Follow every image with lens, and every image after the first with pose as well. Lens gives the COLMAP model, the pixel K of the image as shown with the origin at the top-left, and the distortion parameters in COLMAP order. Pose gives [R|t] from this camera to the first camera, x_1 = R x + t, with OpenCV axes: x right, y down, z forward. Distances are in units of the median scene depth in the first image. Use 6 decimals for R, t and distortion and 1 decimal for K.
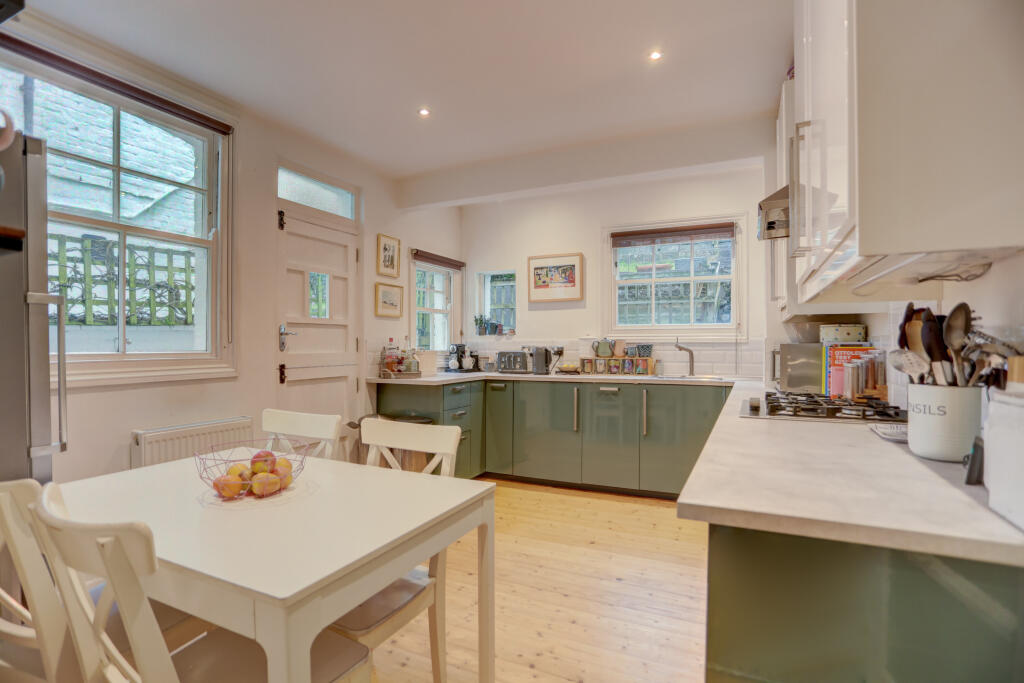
lens RADIAL K [[523.3, 0, 515.9], [0, 523.3, 343.8], [0, 0, 1]] dist [-0.002128, 0.000604]
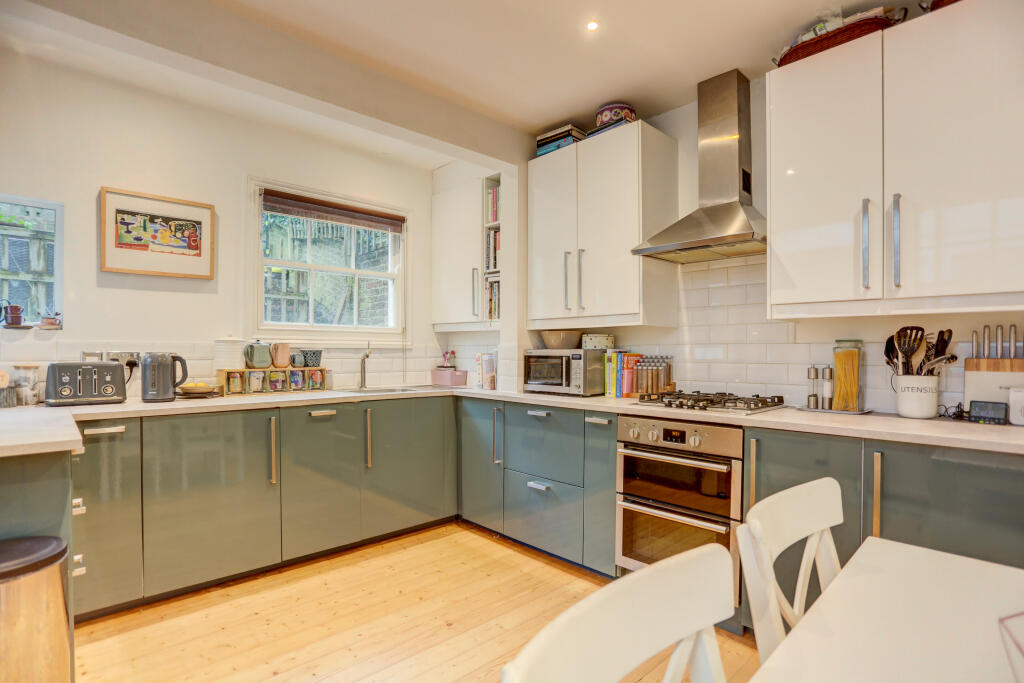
lens RADIAL K [[523.3, 0, 507.5], [0, 523.3, 350.0], [0, 0, 1]] dist [-0.002128, 0.000604]
pose [[0.385576, 0.005964, 0.922657, -0.321258], [-0.003164, 0.999982, -0.005142, 0.003875], [-0.922671, -0.000937, 0.385588, 0.423200]]
